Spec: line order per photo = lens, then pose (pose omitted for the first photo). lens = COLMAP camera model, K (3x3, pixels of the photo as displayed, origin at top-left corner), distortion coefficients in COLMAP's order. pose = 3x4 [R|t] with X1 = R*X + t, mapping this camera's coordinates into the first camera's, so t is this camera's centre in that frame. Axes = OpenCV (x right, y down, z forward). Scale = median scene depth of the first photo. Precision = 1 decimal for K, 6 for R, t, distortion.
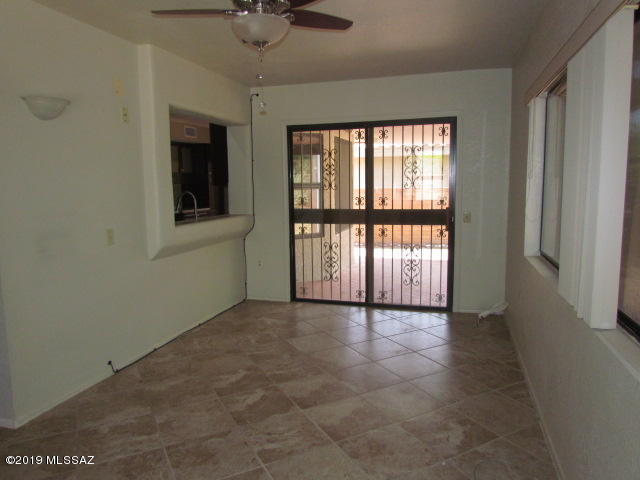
lens RADIAL K [[454.7, 0, 322.8], [0, 454.7, 231.5], [0, 0, 1]] dist [-0.010435, 0.006561]
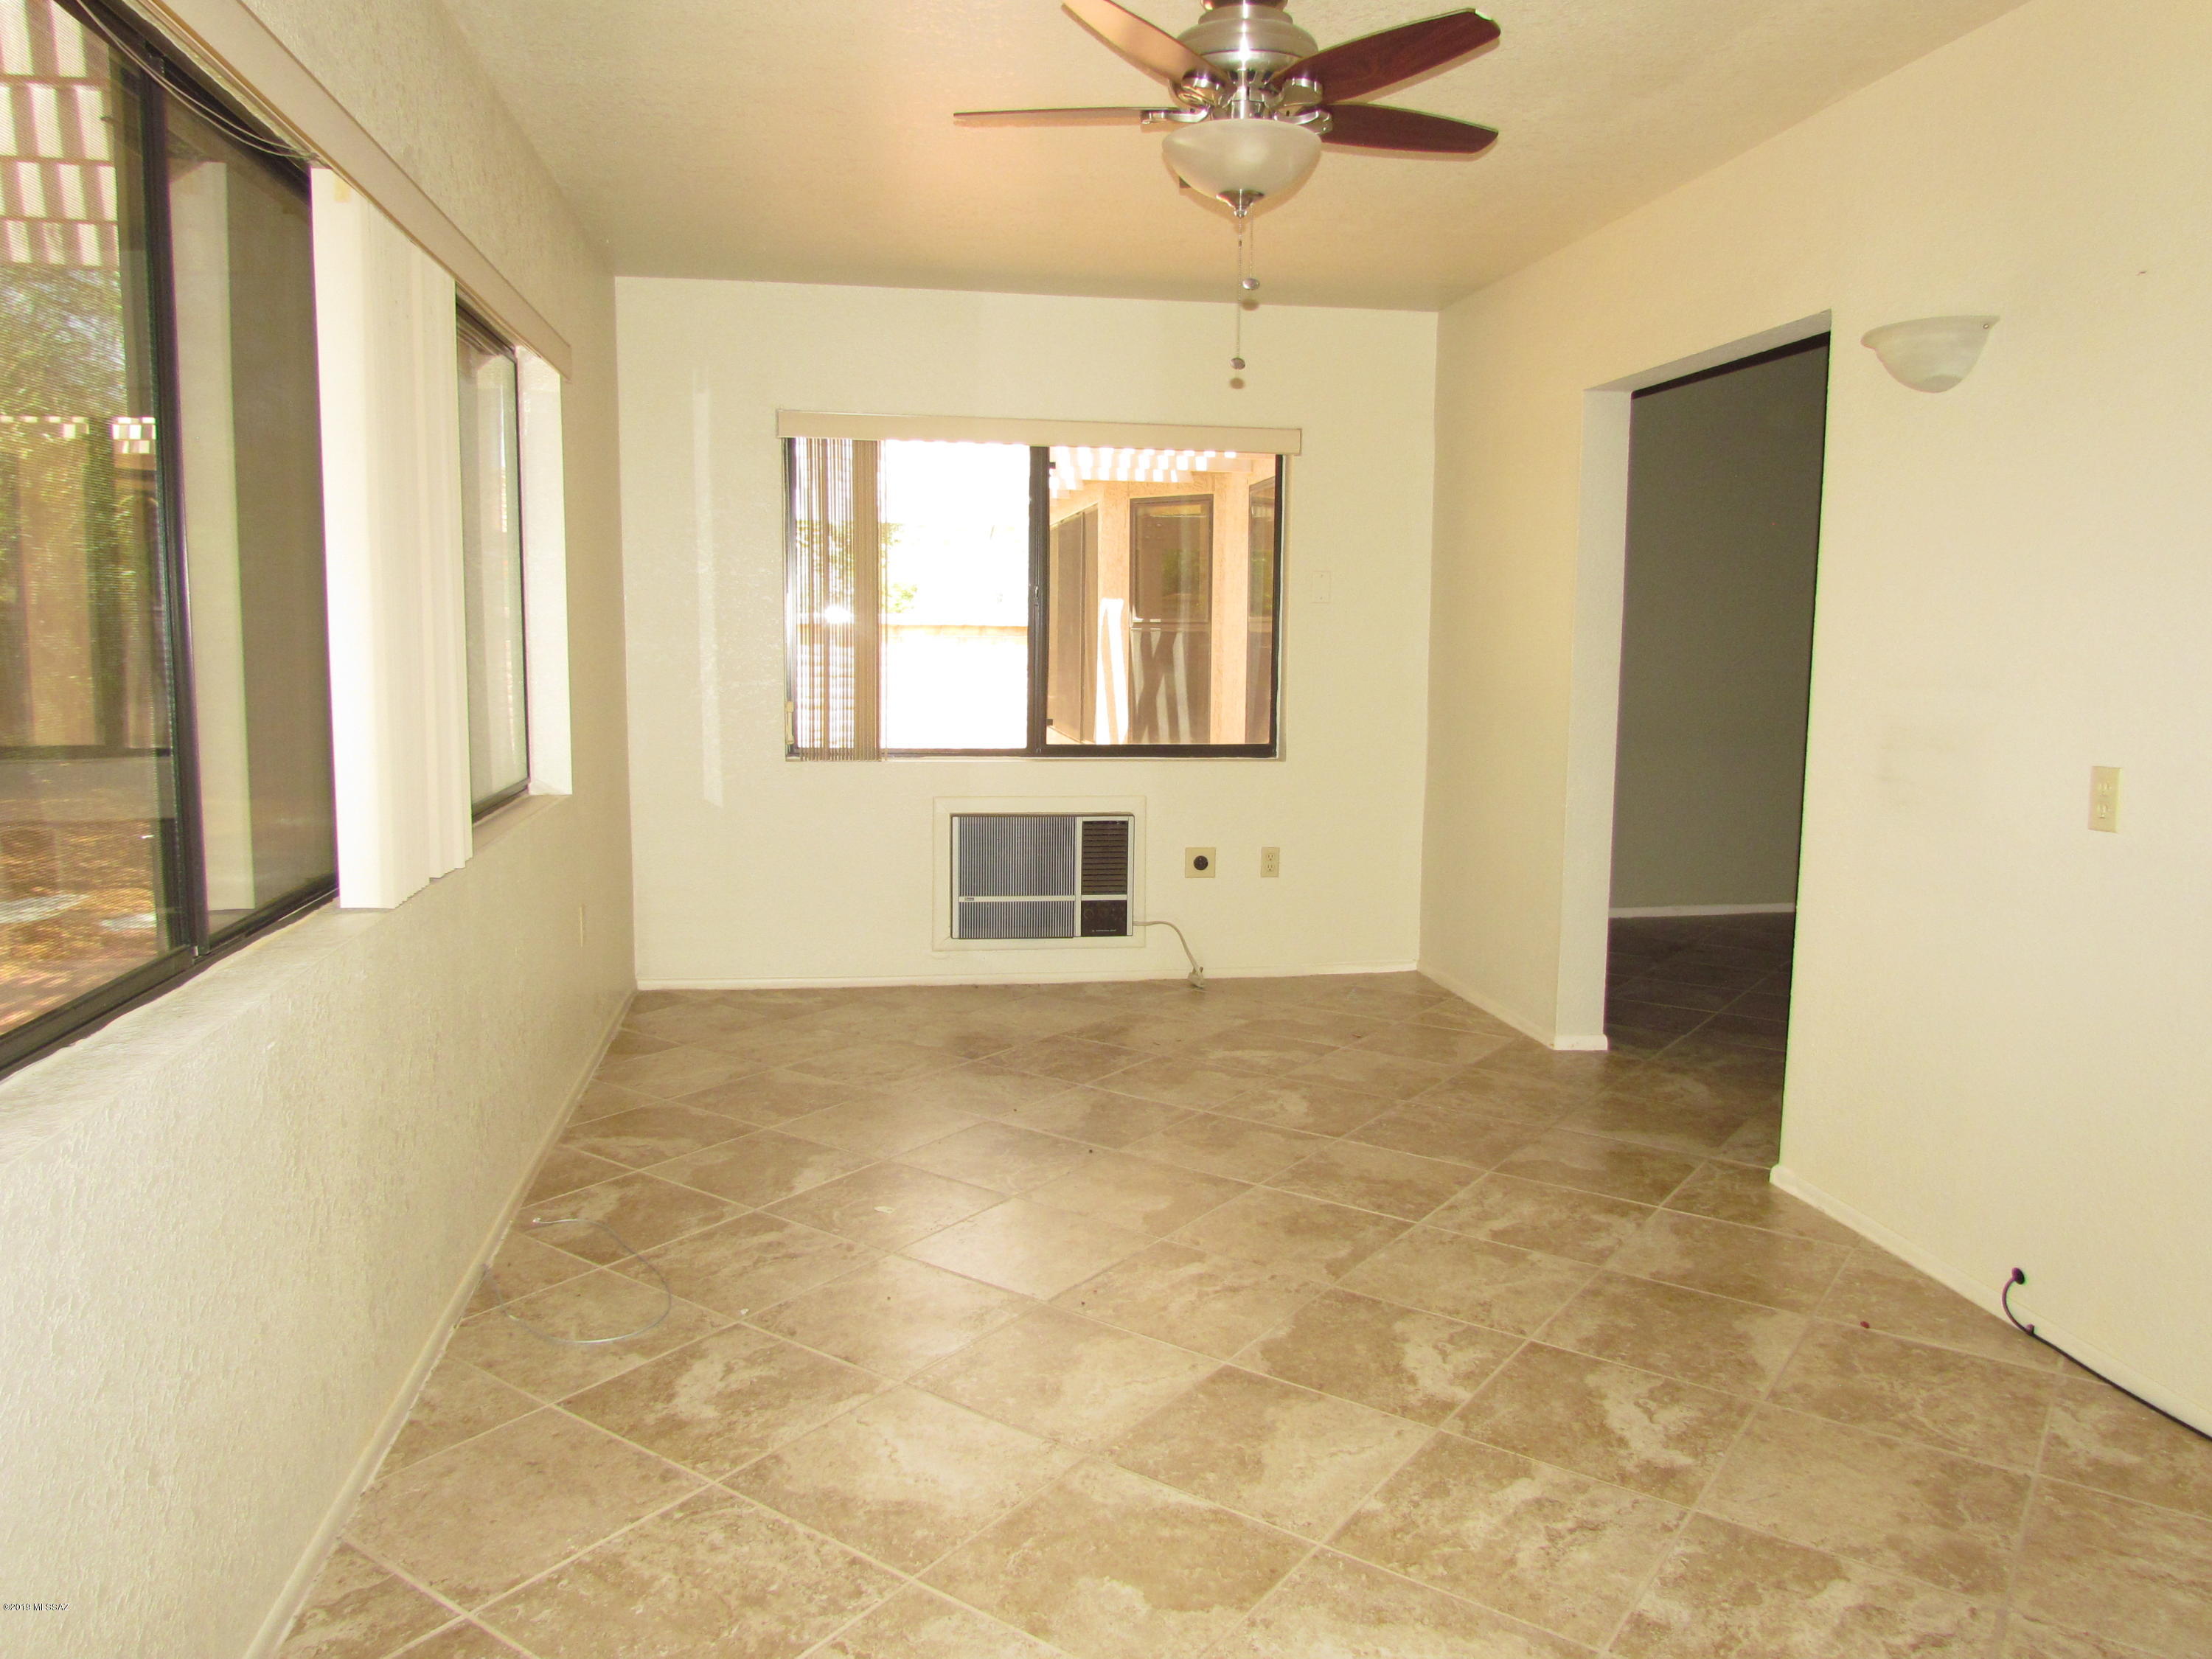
lens RADIAL K [[1571.5, 0, 1115.8], [0, 1571.5, 800.2], [0, 0, 1]] dist [-0.010435, 0.006561]
pose [[-0.895871, 0.048967, -0.441608, 0.423869], [-0.048332, 0.977271, 0.206412, -0.154136], [0.441678, 0.206262, -0.873142, 1.701932]]
